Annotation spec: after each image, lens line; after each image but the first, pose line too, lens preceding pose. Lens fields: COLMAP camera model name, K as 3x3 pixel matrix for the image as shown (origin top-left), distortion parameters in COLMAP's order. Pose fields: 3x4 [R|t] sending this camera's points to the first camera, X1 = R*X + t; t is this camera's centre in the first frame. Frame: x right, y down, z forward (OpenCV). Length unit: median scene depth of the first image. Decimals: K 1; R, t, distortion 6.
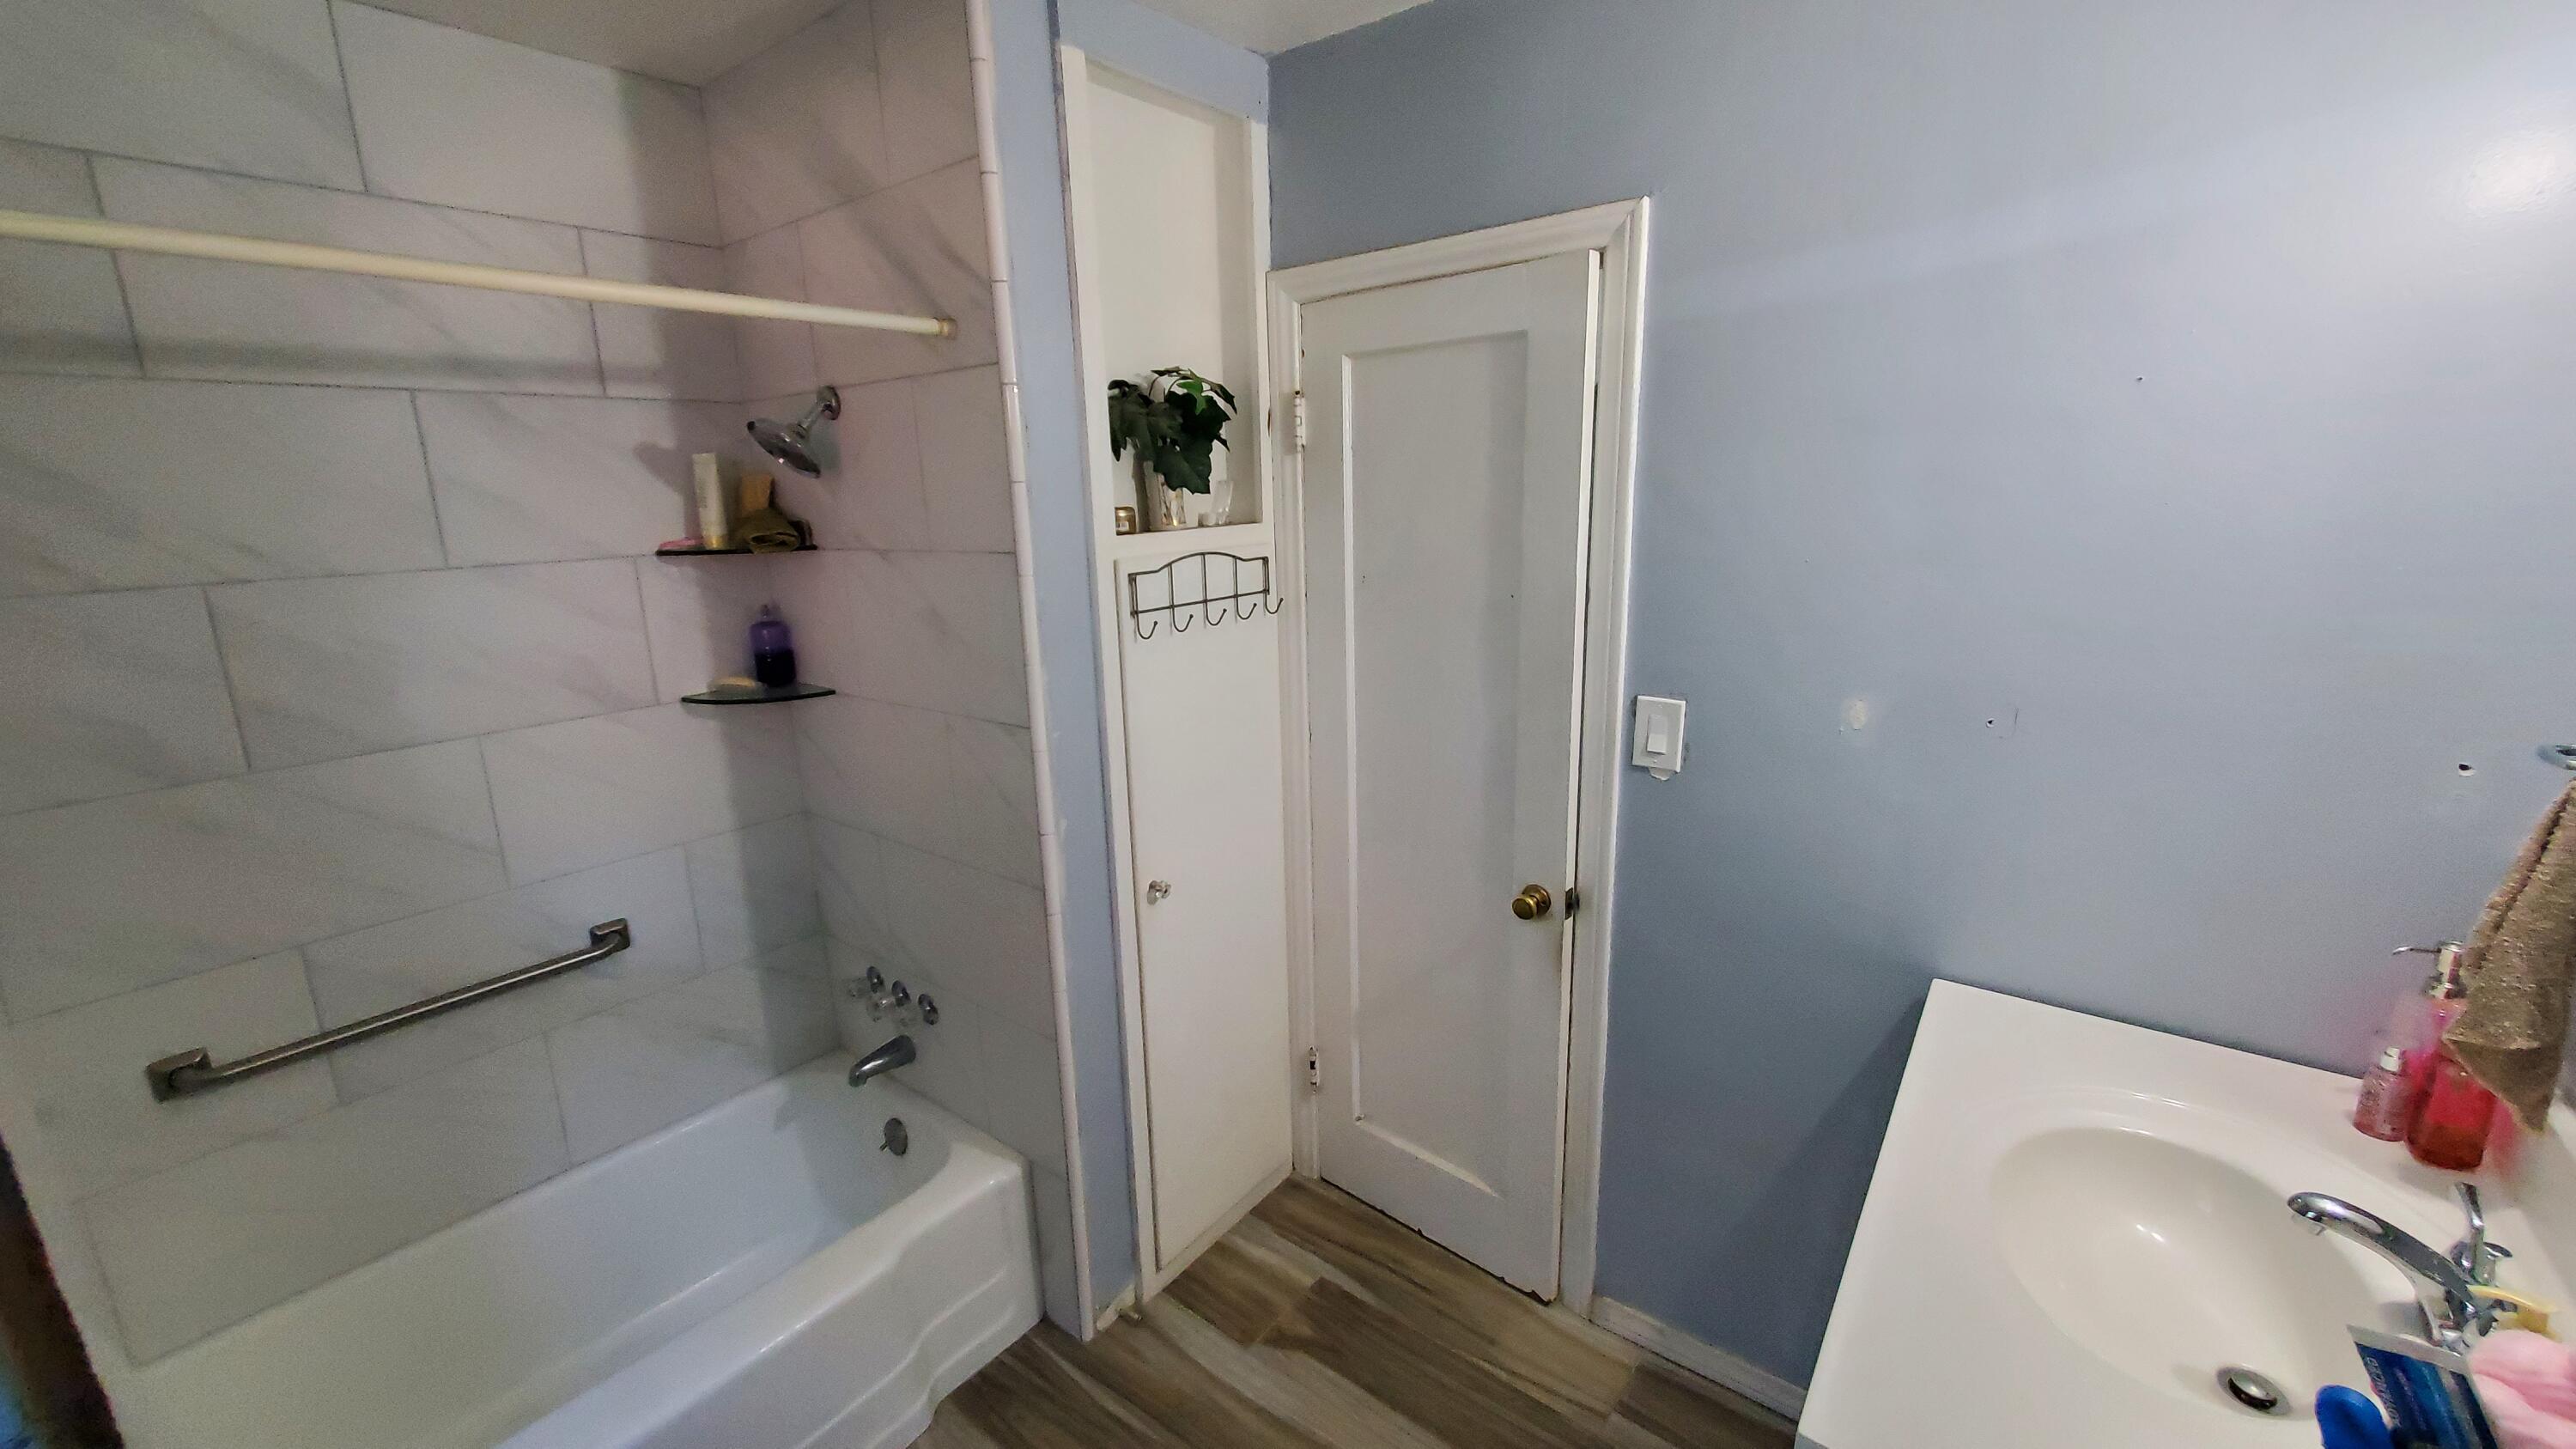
lens RADIAL K [[1015.0, 0, 1283.5], [0, 1015.0, 719.7], [0, 0, 1]] dist [0.004616, -0.001063]
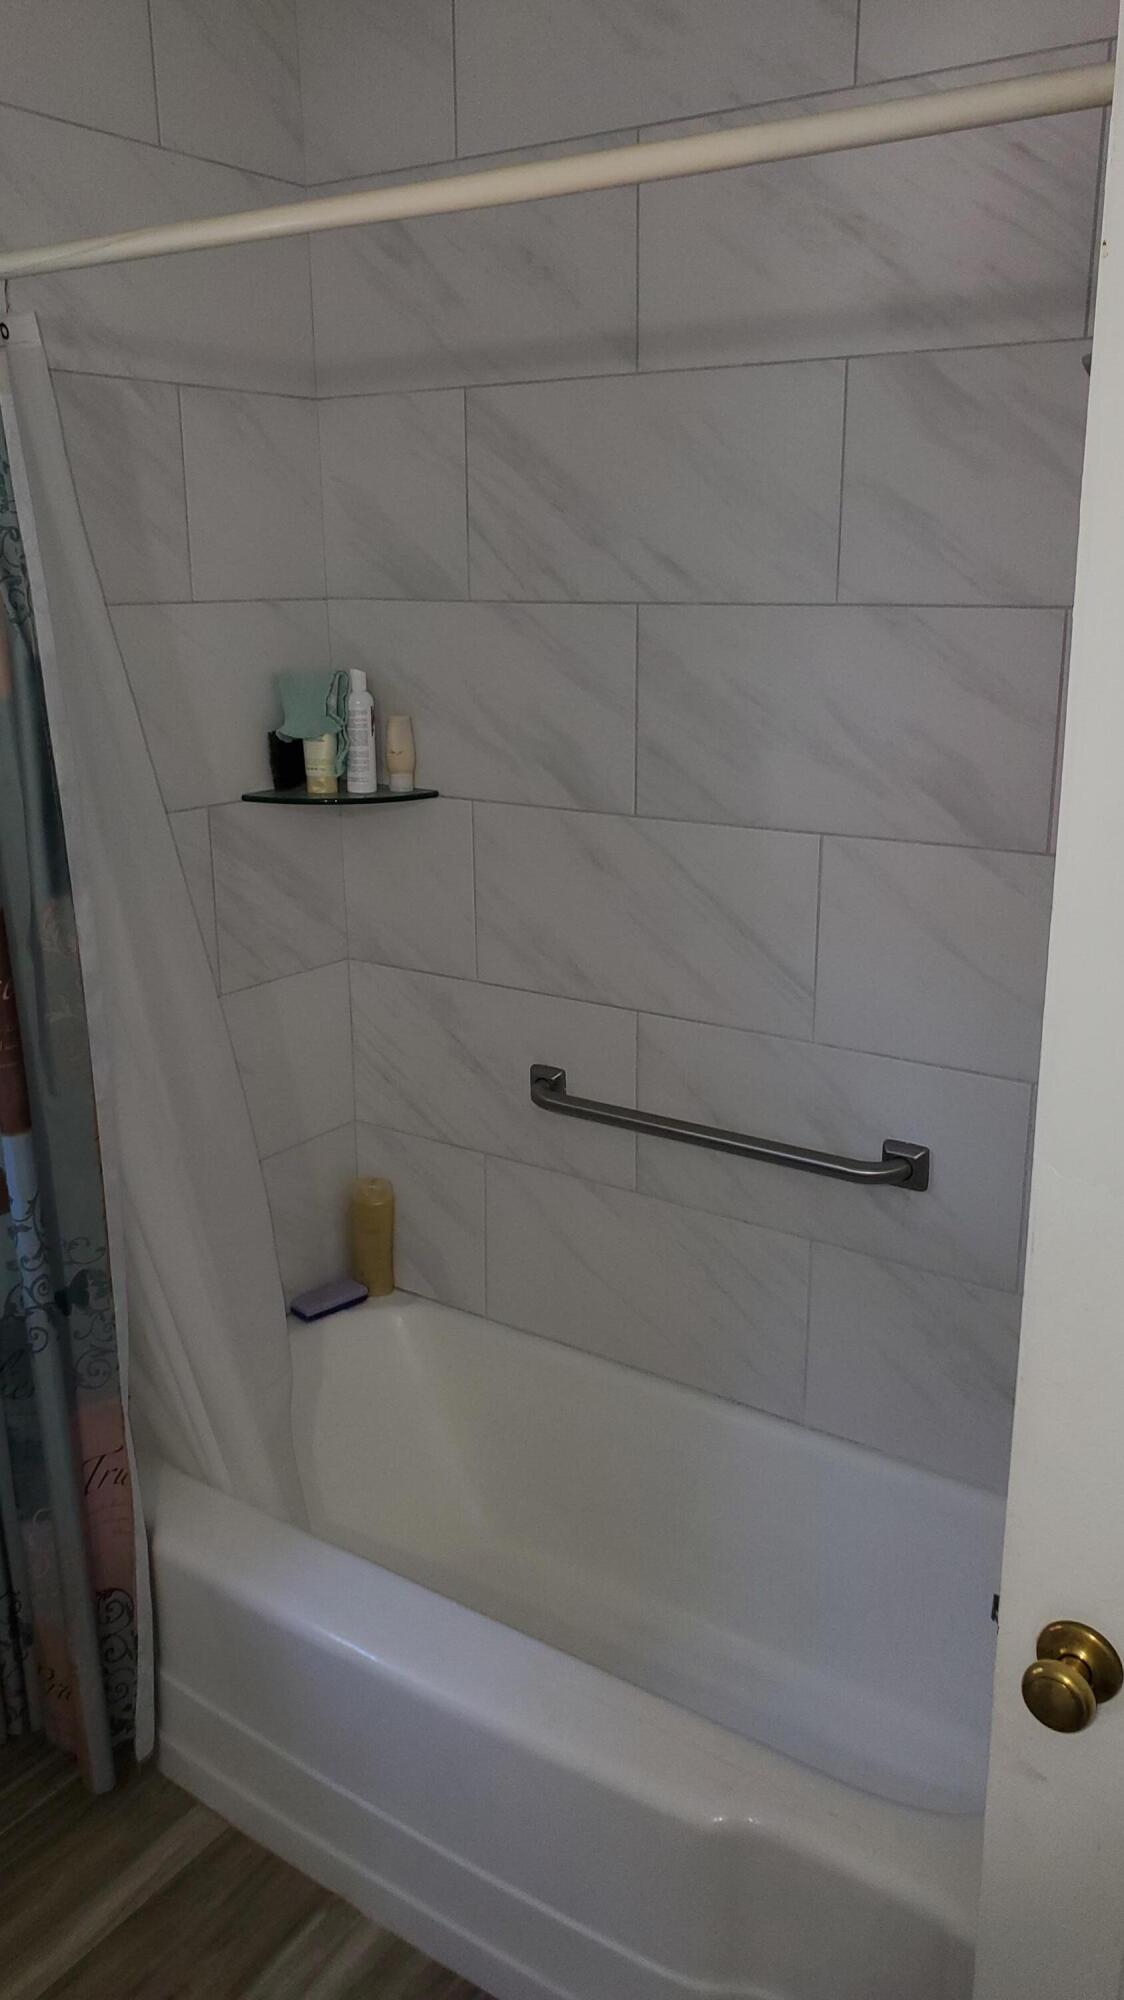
lens RADIAL K [[1537.8, 0, 562.9], [0, 1537.8, 1003.6], [0, 0, 1]] dist [0.036885, -0.041252]
pose [[0.066038, 0.301091, -0.951306, 0.361723], [-0.221475, 0.934029, 0.280249, -0.164756], [0.972928, 0.192183, 0.128365, 0.792102]]
